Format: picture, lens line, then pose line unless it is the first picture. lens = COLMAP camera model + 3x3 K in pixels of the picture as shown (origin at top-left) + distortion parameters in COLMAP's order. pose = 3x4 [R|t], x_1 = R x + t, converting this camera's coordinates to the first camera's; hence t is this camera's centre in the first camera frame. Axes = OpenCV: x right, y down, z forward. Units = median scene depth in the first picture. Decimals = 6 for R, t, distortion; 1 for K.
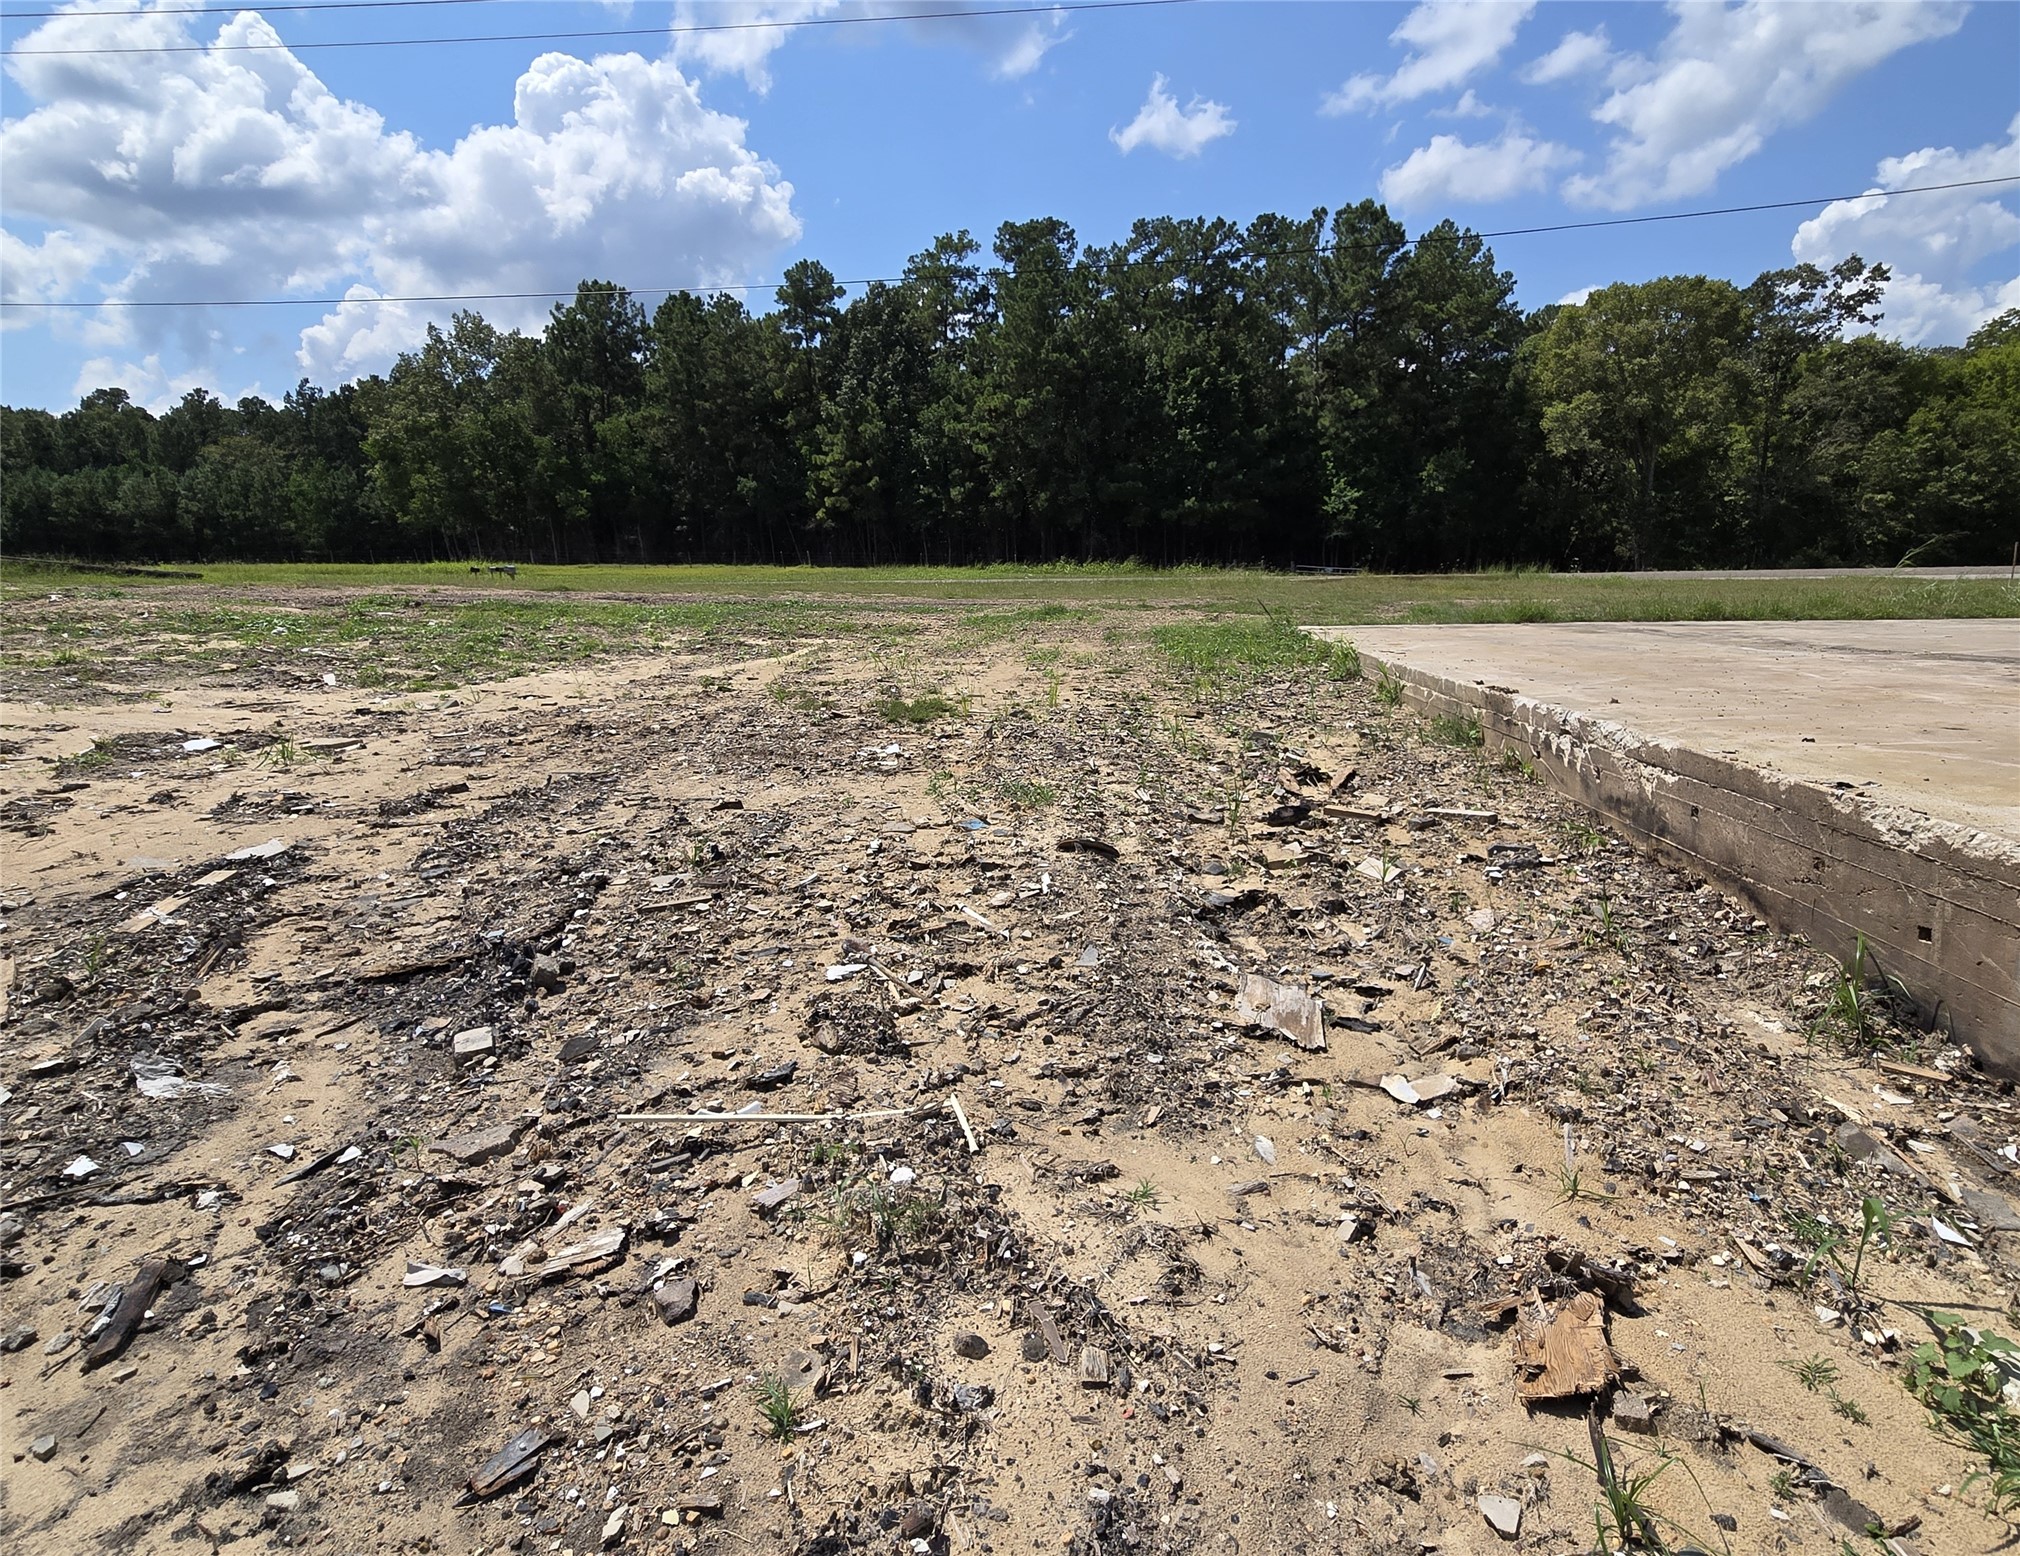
lens RADIAL K [[1092.0, 0, 1014.0], [0, 1092.0, 765.1], [0, 0, 1]] dist [0.013609, 0.003929]
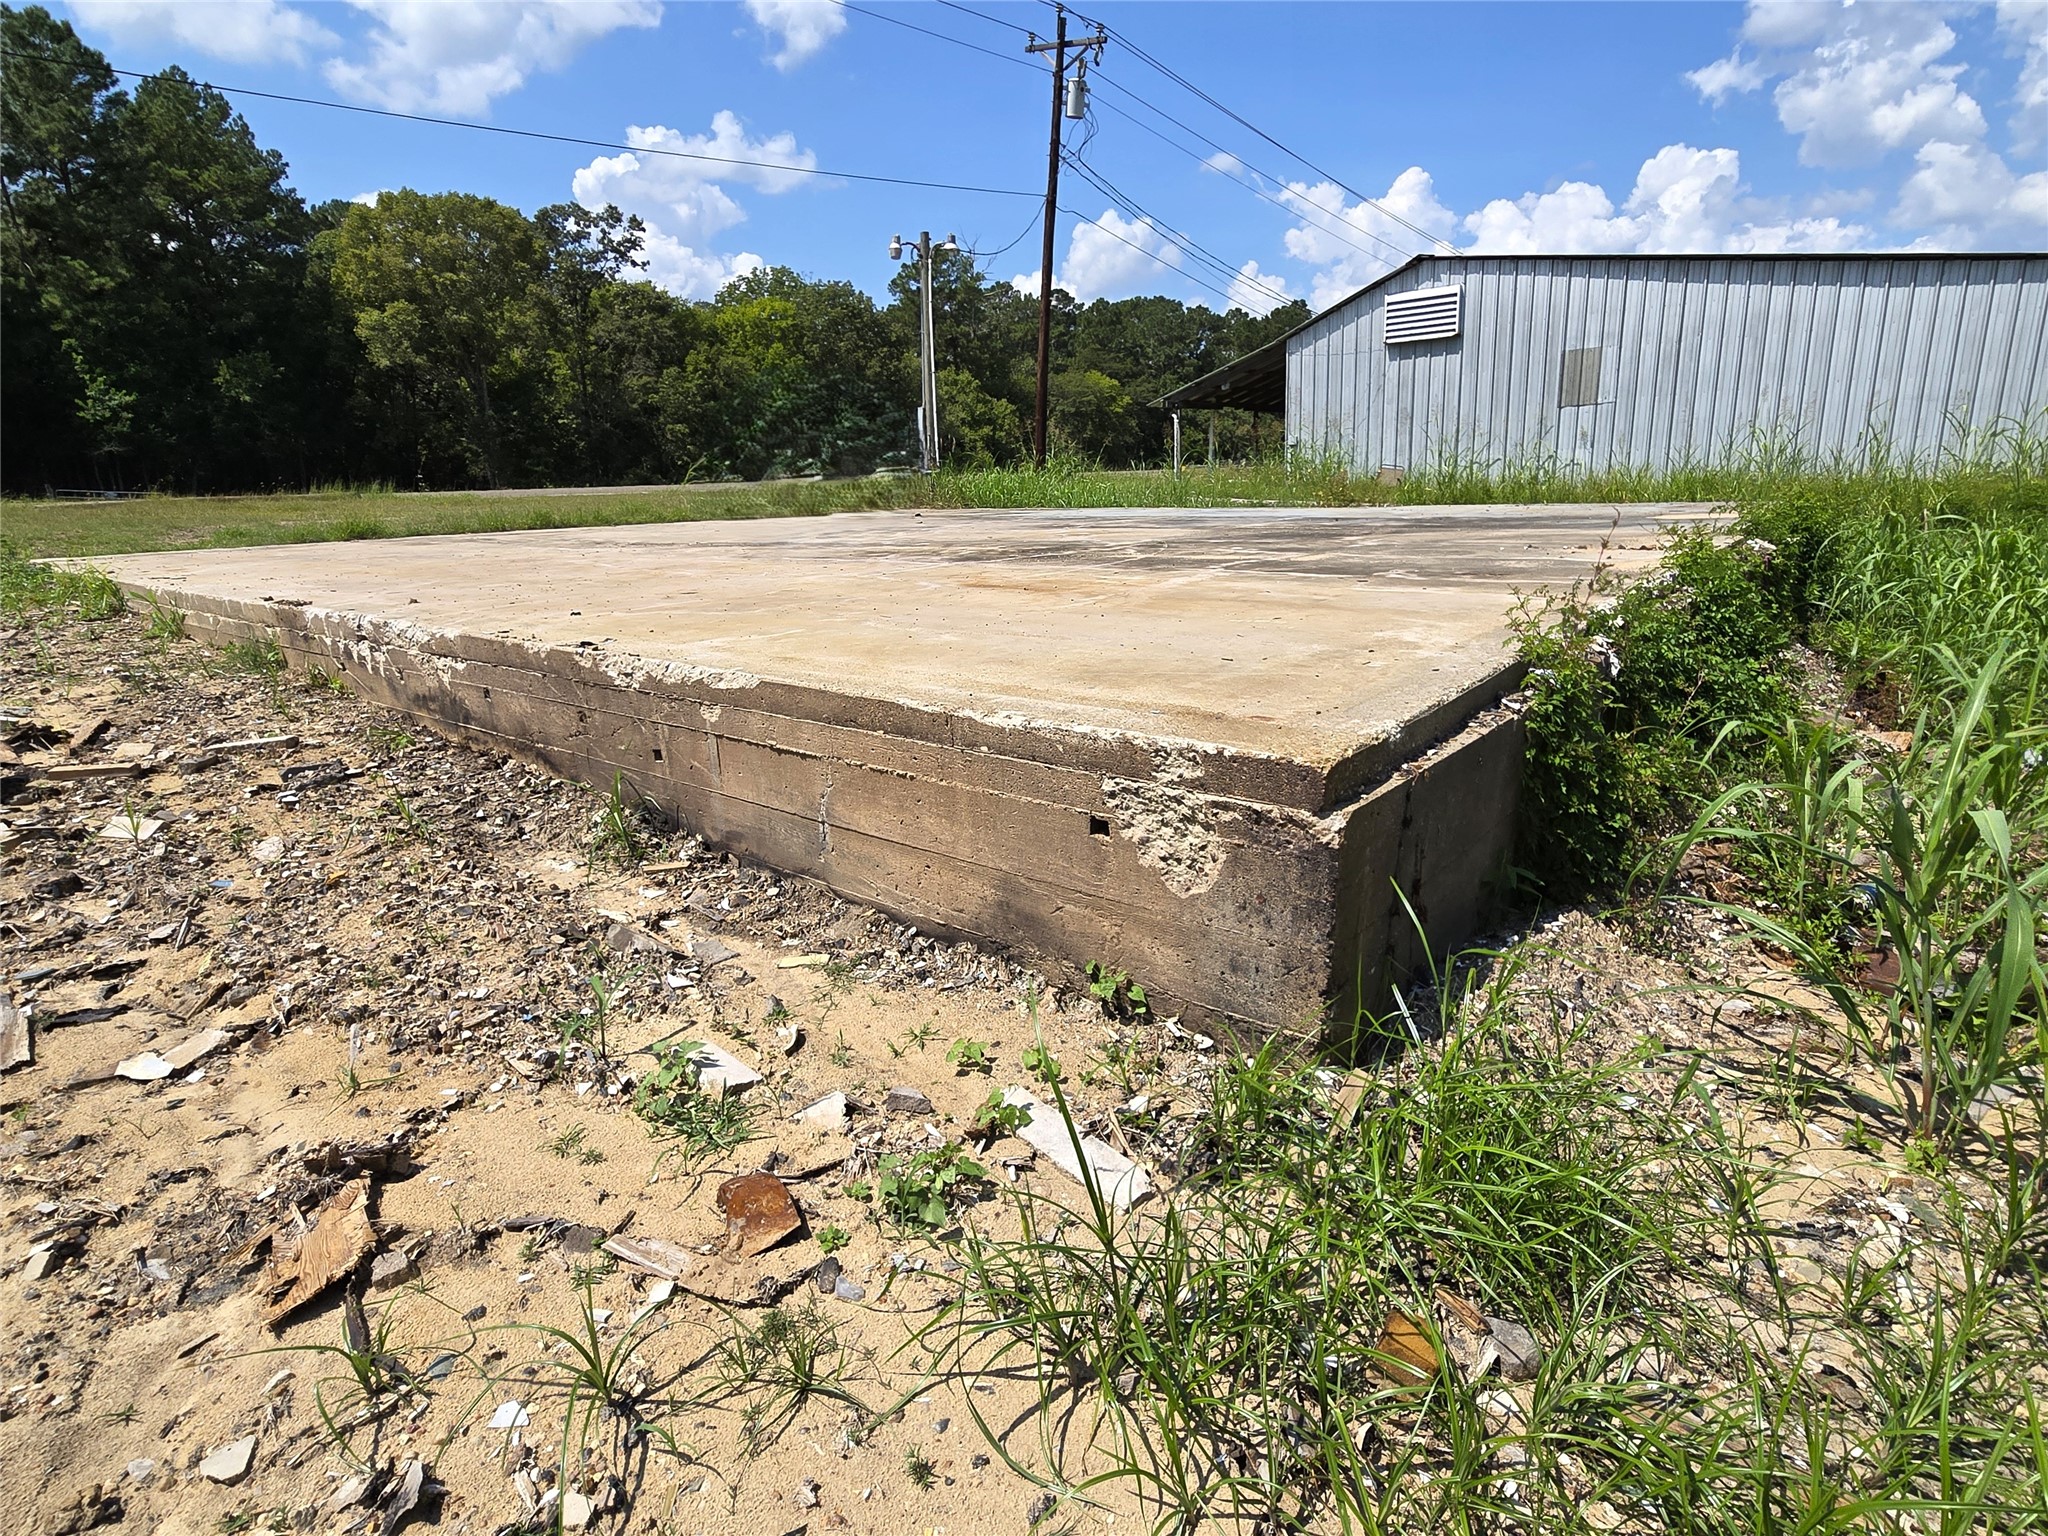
lens RADIAL K [[1095.3, 0, 1025.3], [0, 1095.3, 775.8], [0, 0, 1]] dist [0.024395, -0.003210]
pose [[0.598334, -0.224470, 0.769162, 0.120467], [0.169625, 0.973684, 0.152206, 0.051587], [-0.783086, 0.039399, 0.620664, -0.040846]]
